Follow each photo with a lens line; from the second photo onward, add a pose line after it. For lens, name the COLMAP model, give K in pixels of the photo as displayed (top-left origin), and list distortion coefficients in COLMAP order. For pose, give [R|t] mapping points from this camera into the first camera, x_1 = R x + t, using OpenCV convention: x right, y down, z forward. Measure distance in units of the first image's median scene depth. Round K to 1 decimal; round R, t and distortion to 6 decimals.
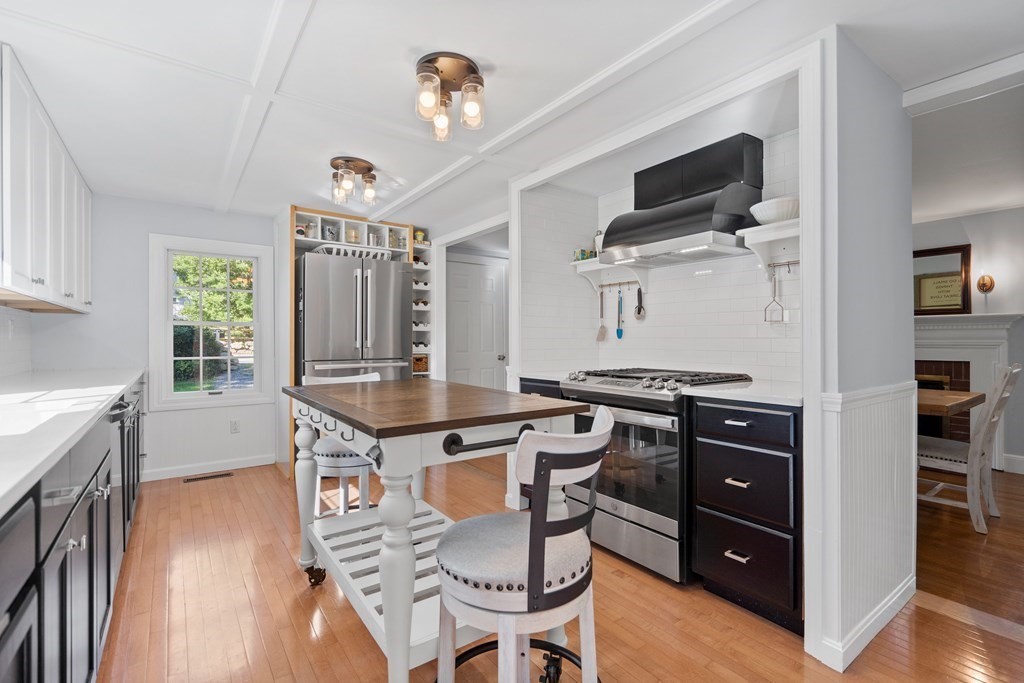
lens RADIAL K [[467.5, 0, 508.9], [0, 467.5, 341.0], [0, 0, 1]] dist [-0.002976, 0.001117]
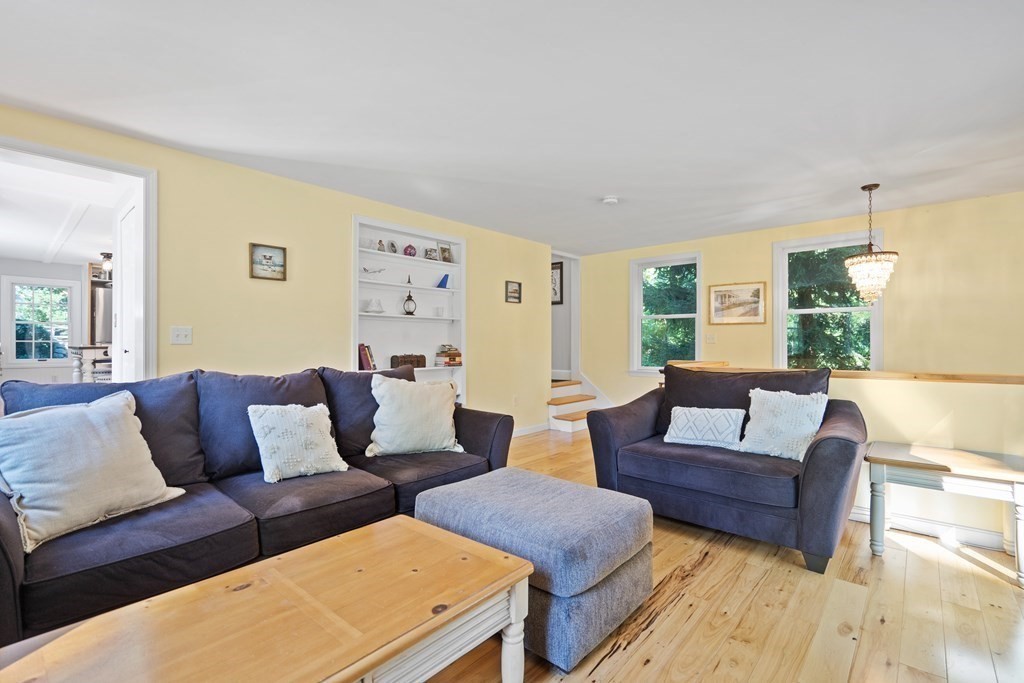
lens RADIAL K [[467.5, 0, 517.1], [0, 467.5, 342.1], [0, 0, 1]] dist [-0.002976, 0.001117]
pose [[0.976326, 0.002055, 0.216293, 0.825249], [-0.001425, 0.999994, -0.003068, 0.042937], [-0.216298, 0.002687, 0.976324, -1.239459]]
